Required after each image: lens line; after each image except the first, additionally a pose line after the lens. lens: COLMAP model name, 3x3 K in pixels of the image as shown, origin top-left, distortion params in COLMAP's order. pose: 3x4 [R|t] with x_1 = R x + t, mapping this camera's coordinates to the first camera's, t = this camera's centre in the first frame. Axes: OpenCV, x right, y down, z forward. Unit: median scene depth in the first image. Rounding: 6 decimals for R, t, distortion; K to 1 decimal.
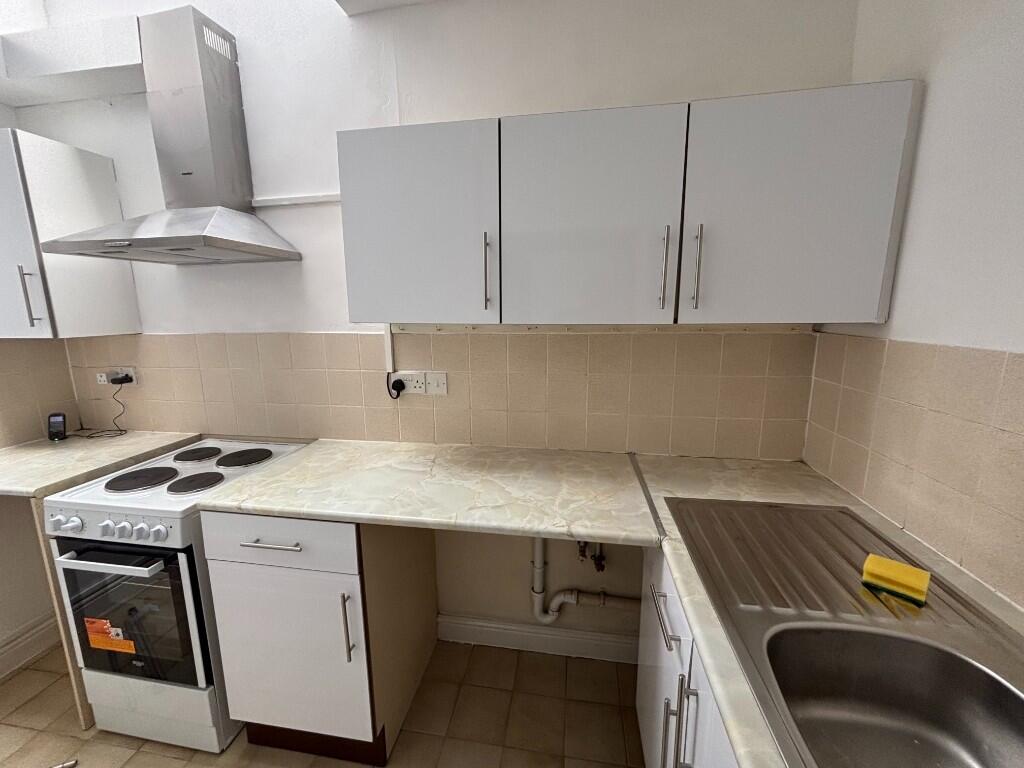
lens RADIAL K [[412.9, 0, 509.8], [0, 412.9, 382.4], [0, 0, 1]] dist [-0.003792, 0.000055]
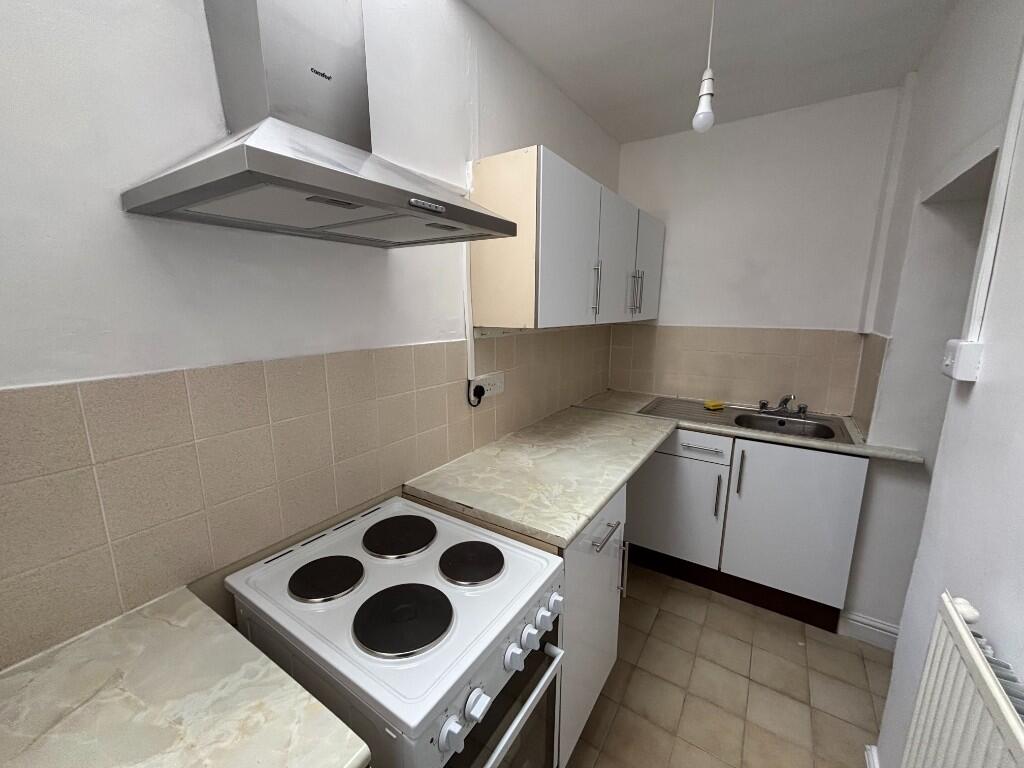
lens RADIAL K [[412.9, 0, 510.9], [0, 412.9, 385.7], [0, 0, 1]] dist [-0.003792, 0.000055]
pose [[0.405470, -0.164944, 0.899104, -1.198168], [0.151706, 0.982088, 0.111753, -0.111934], [-0.901432, 0.091087, 0.423230, 0.549422]]
